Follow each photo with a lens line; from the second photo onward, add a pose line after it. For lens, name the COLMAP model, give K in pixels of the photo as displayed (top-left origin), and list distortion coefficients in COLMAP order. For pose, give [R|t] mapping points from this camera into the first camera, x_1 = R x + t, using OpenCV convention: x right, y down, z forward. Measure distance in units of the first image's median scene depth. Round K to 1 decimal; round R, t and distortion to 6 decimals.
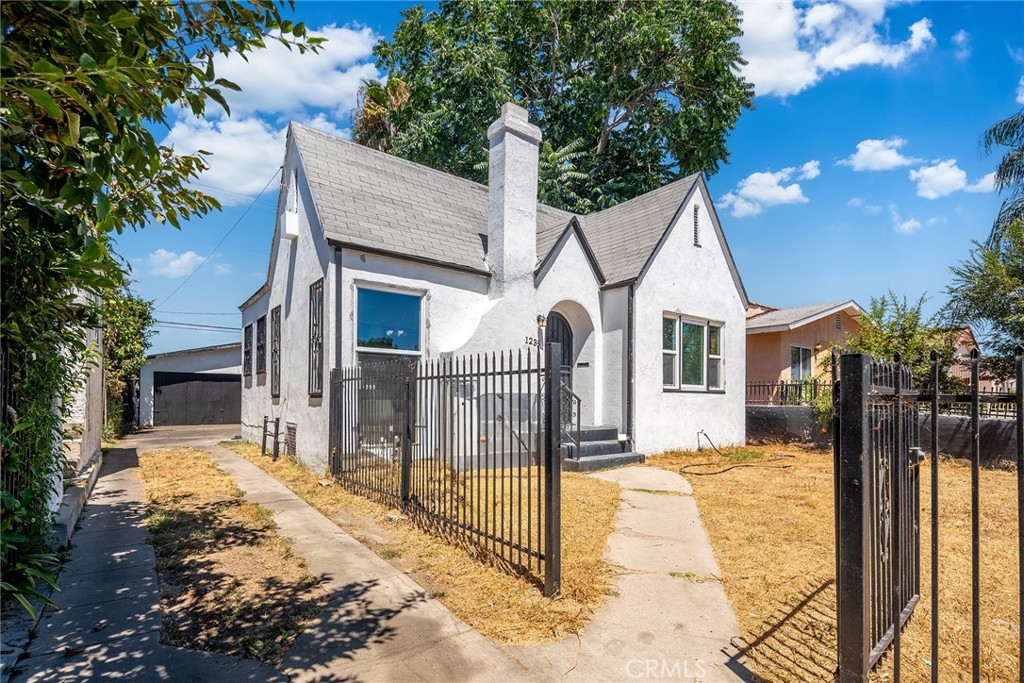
lens RADIAL K [[504.0, 0, 511.5], [0, 504.0, 401.5], [0, 0, 1]] dist [-0.004718, 0.010631]
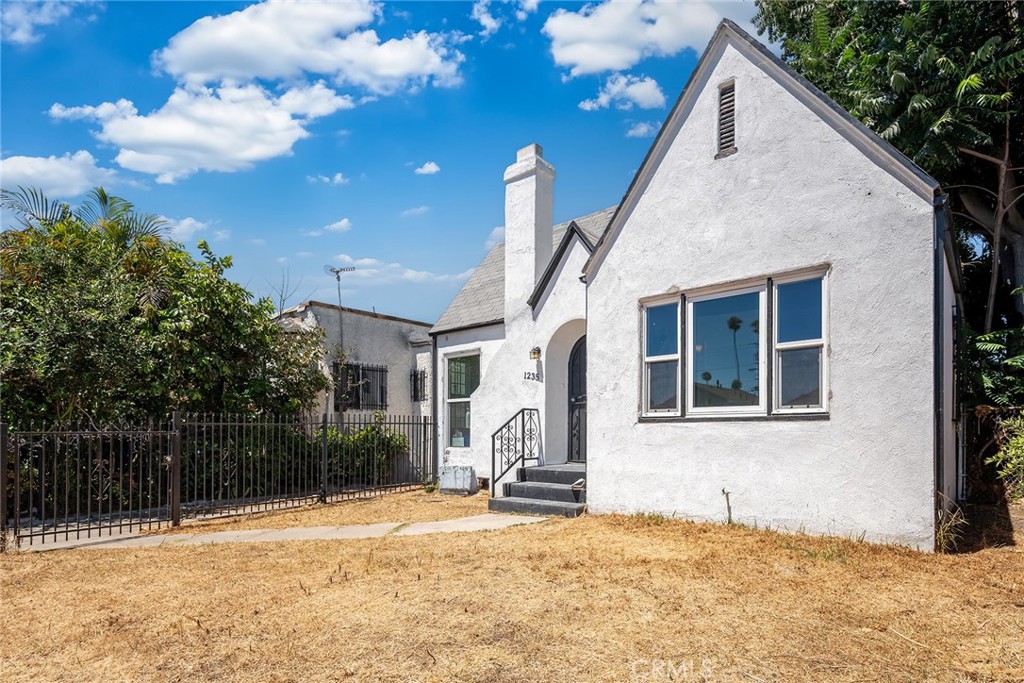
lens RADIAL K [[526.8, 0, 560.2], [0, 526.8, 425.9], [0, 0, 1]] dist [-0.001419, -0.000233]
pose [[0.223180, -0.019212, -0.974588, 0.970062], [0.003996, 0.999815, -0.018794, -0.001558], [0.974769, 0.000300, 0.223215, 0.759677]]
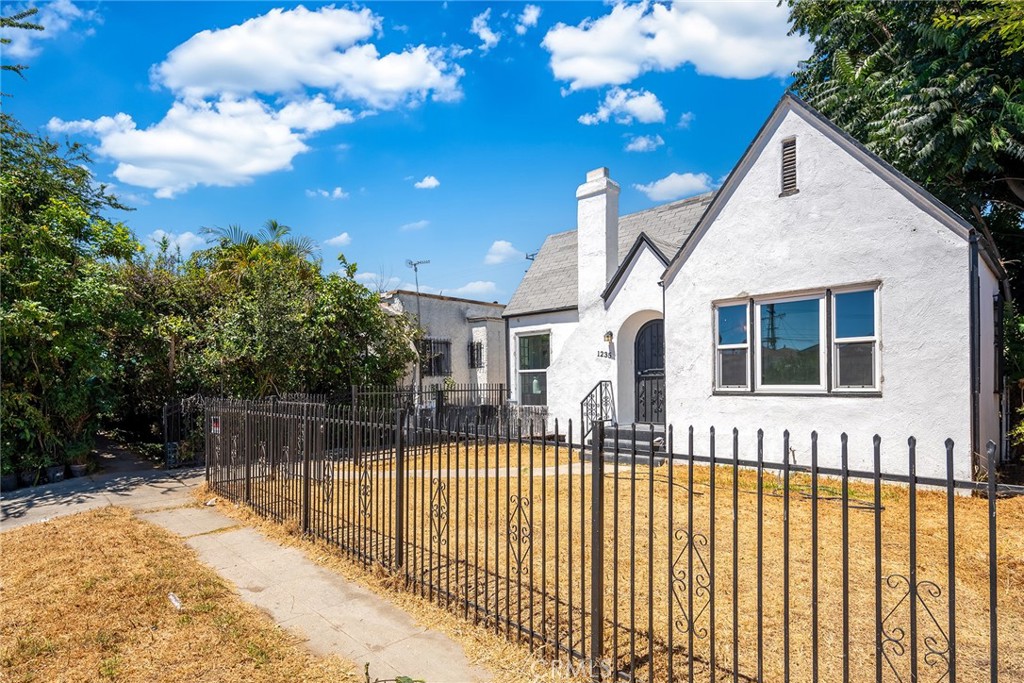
lens RADIAL K [[531.1, 0, 445.3], [0, 531.1, 376.5], [0, 0, 1]] dist [-0.001601, -0.001384]
pose [[0.042963, -0.024137, -0.998785, 1.214789], [0.005523, 0.999699, -0.023921, -0.032194], [0.999061, -0.004489, 0.043084, 0.511918]]
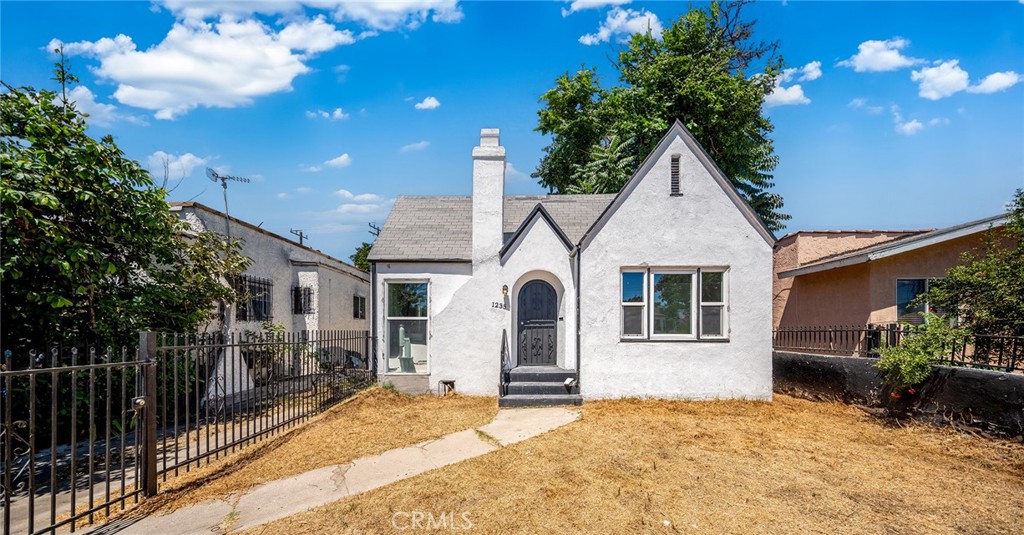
lens RADIAL K [[304.8, 0, 513.7], [0, 304.8, 331.7], [0, 0, 1]] dist [0.000076, -0.000048]
pose [[0.775002, -0.006463, -0.631925, 0.547516], [0.003463, 0.999976, -0.005980, -0.038263], [0.631949, 0.002446, 0.775006, 0.353790]]
